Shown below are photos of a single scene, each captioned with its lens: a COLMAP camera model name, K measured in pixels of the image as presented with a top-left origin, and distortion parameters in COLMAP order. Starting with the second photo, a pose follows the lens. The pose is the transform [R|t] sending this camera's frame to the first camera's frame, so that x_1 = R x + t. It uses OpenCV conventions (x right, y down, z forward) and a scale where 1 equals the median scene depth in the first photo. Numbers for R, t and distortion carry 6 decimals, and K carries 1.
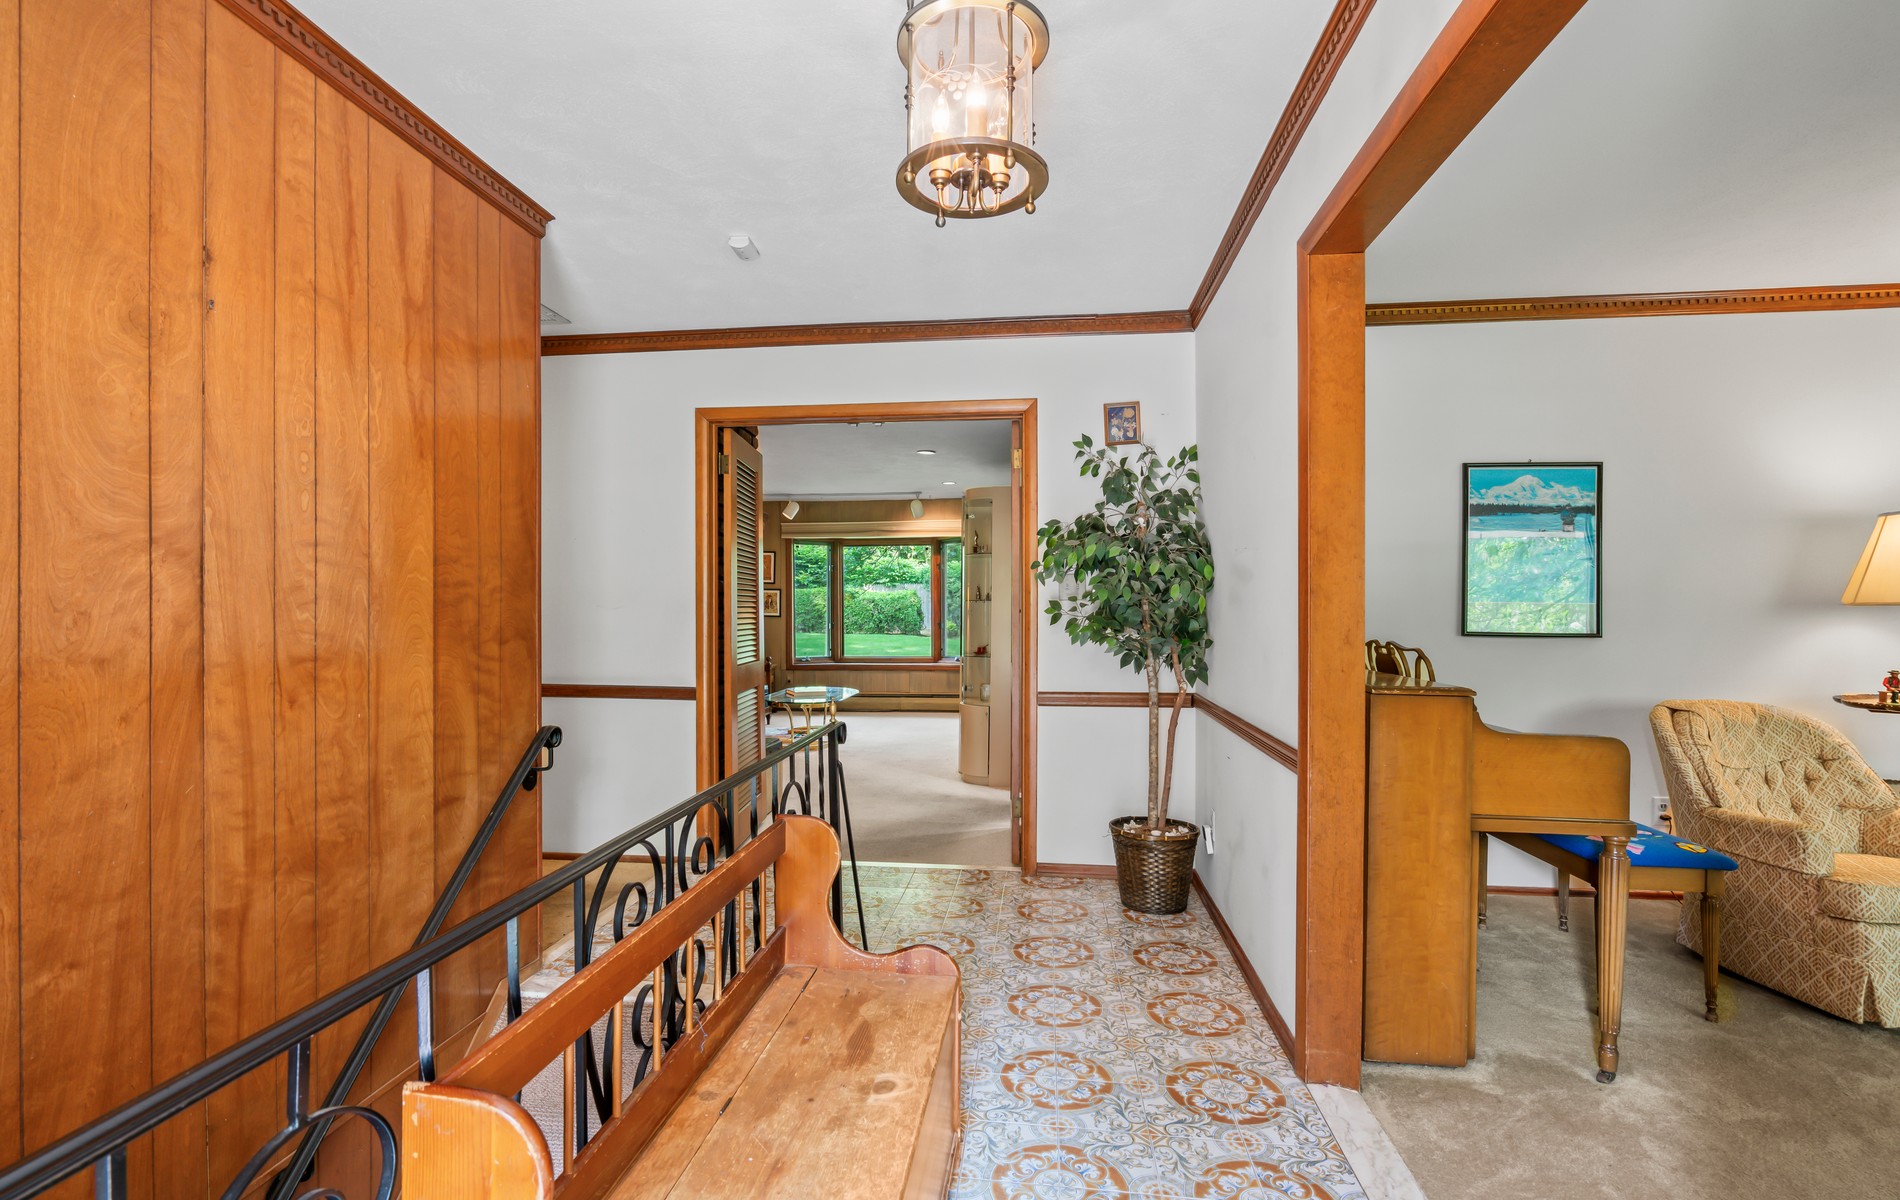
lens RADIAL K [[871.5, 0, 941.6], [0, 871.5, 597.9], [0, 0, 1]] dist [0.002493, -0.000211]
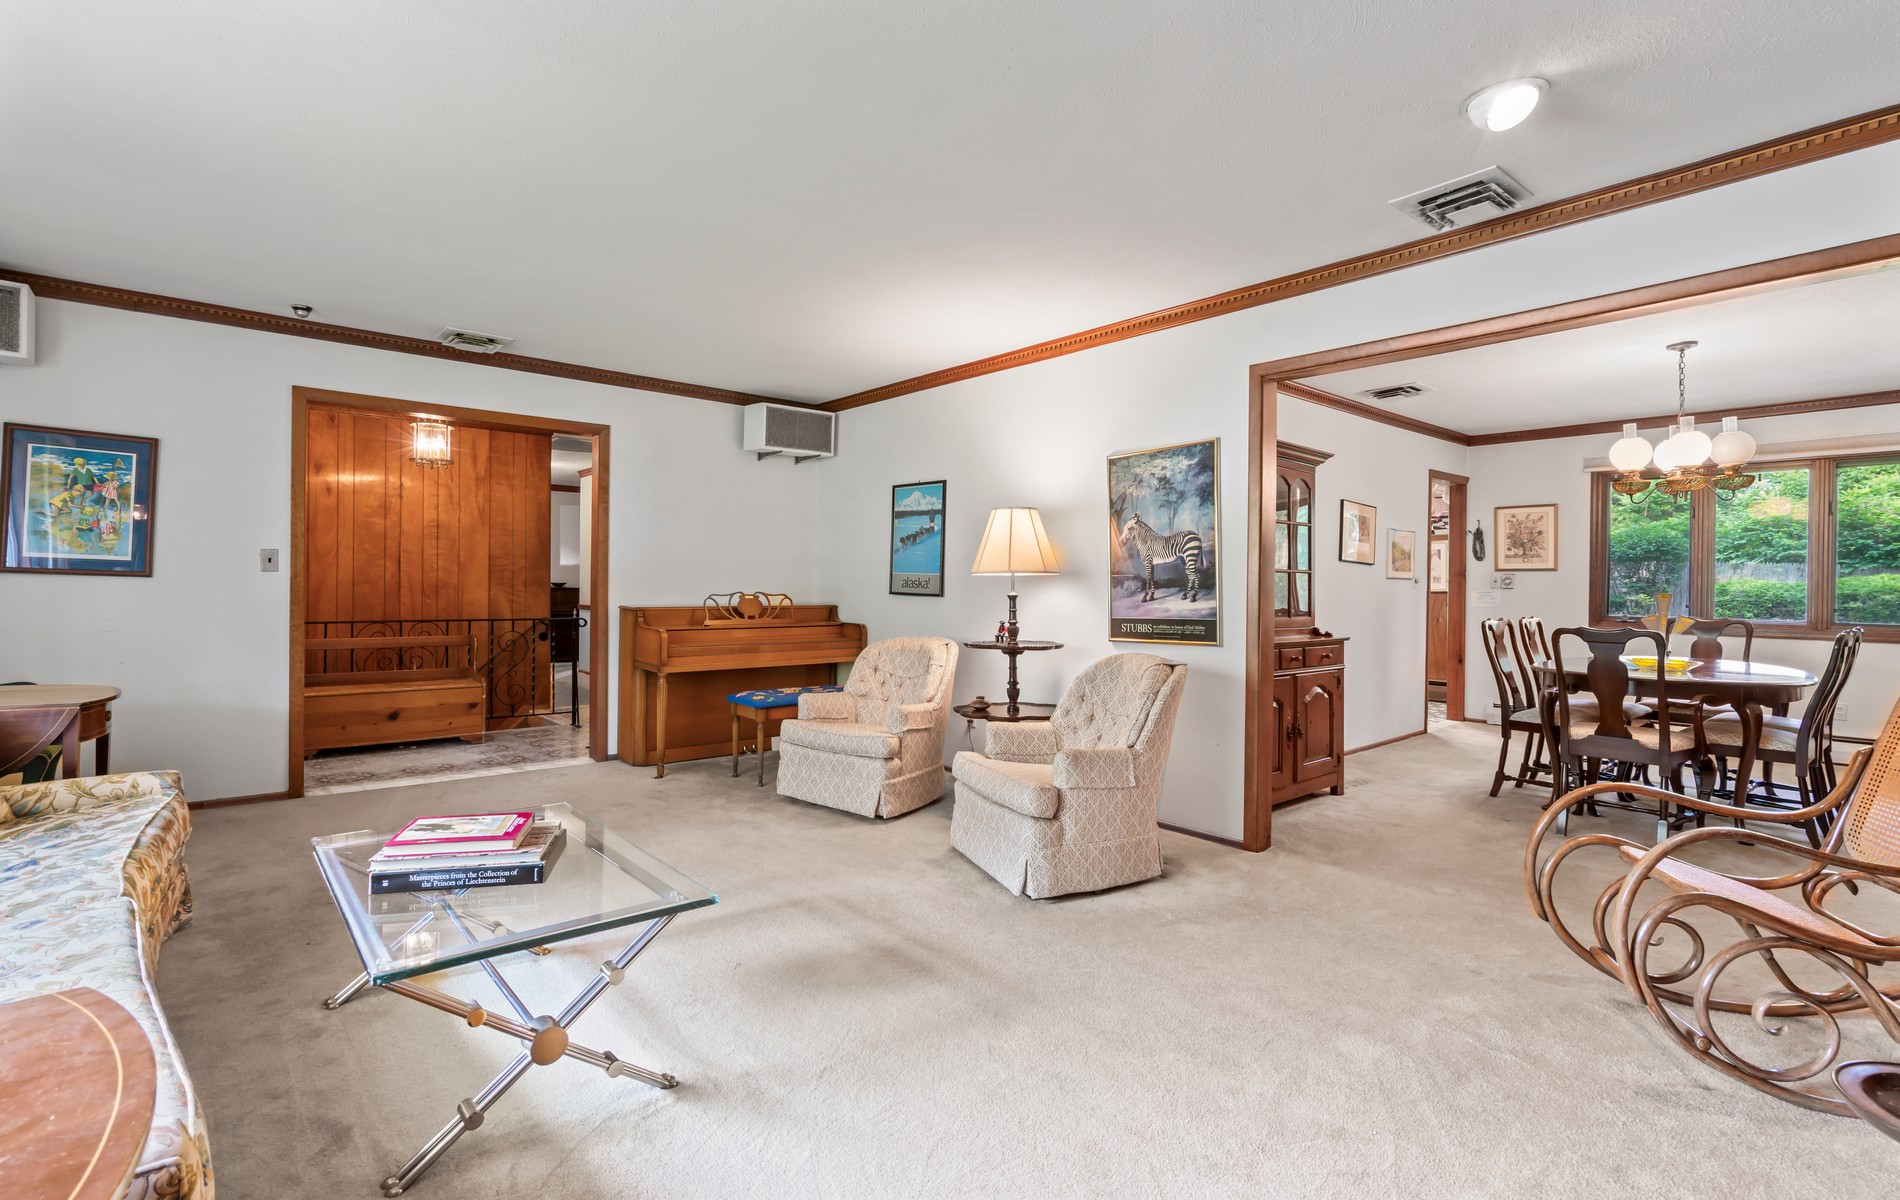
lens RADIAL K [[844.3, 0, 960.1], [0, 844.3, 604.6], [0, 0, 1]] dist [-0.005521, -0.000770]
pose [[0.732967, 0.027143, -0.679723, 2.161053], [-0.003290, 0.999333, 0.036358, 0.007181], [0.680257, -0.024413, 0.732567, -0.060041]]
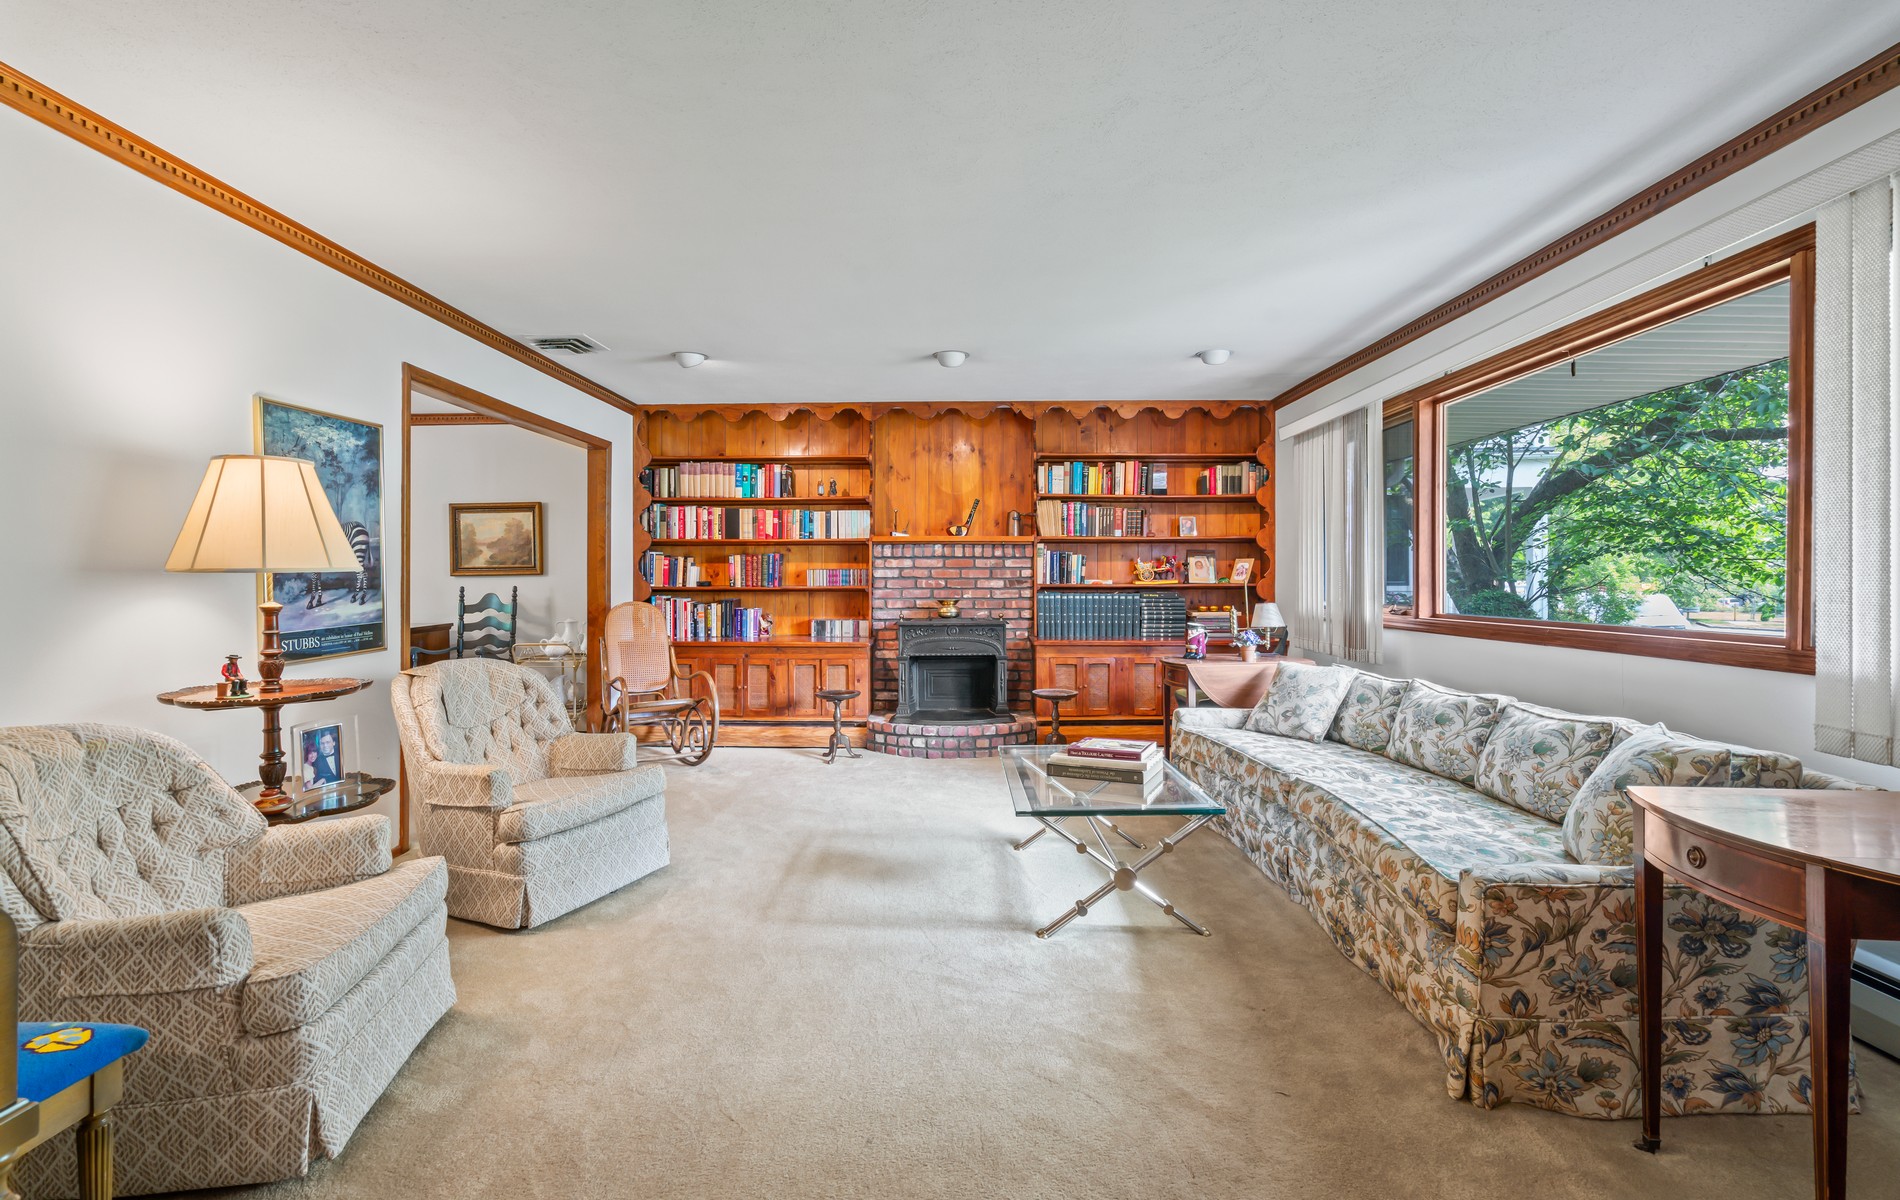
lens RADIAL K [[871.5, 0, 941.6], [0, 871.5, 597.9], [0, 0, 1]] dist [0.002493, -0.000211]
pose [[-0.080772, -0.016411, 0.996598, 0.277483], [-0.011487, 0.999813, 0.015533, 0.013116], [-0.996666, -0.010193, -0.080945, 0.468882]]
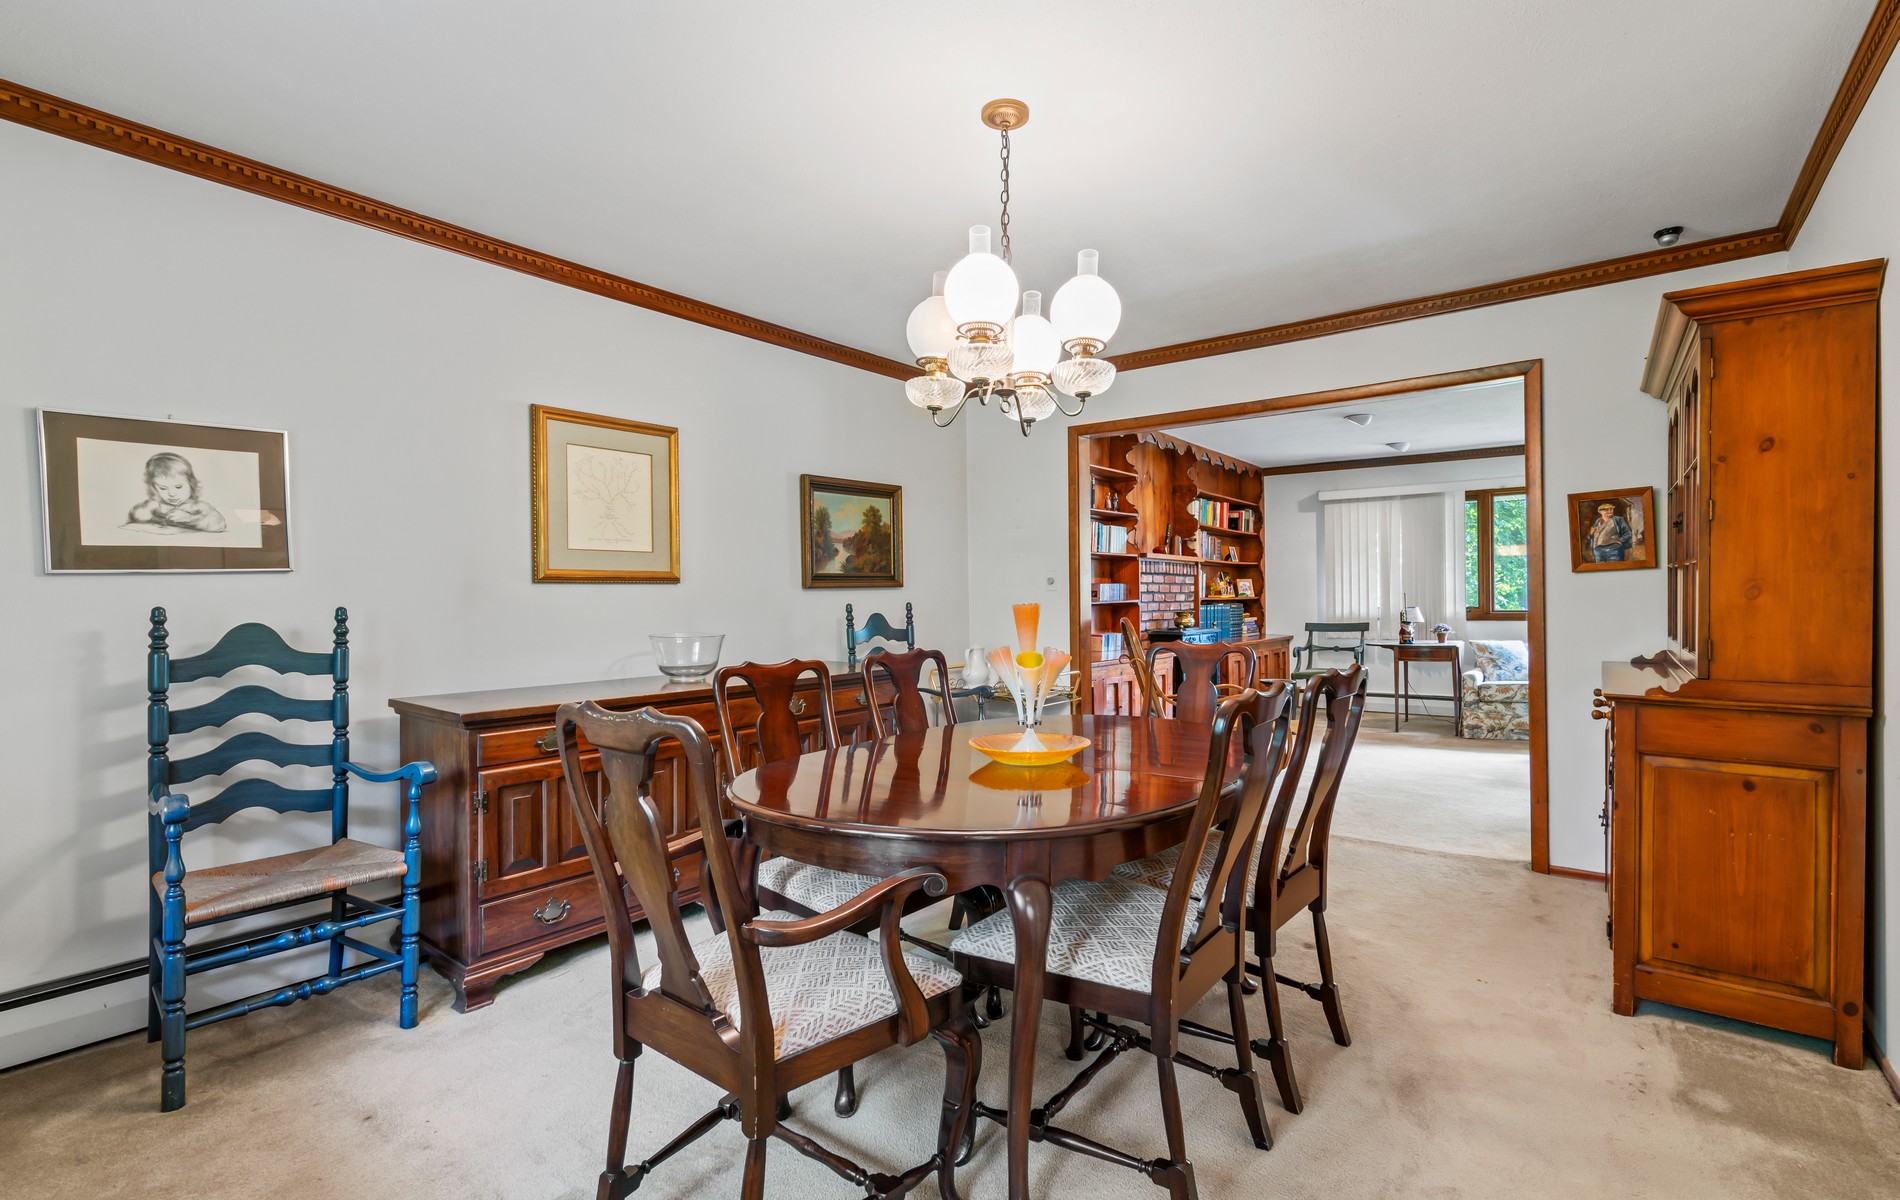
lens RADIAL K [[844.3, 0, 960.1], [0, 844.3, 604.6], [0, 0, 1]] dist [-0.005521, -0.000770]
pose [[-0.867010, 0.008133, 0.498225, 1.767266], [0.006355, 0.999966, -0.005265, 0.040615], [-0.498250, -0.001398, -0.867032, 2.638364]]
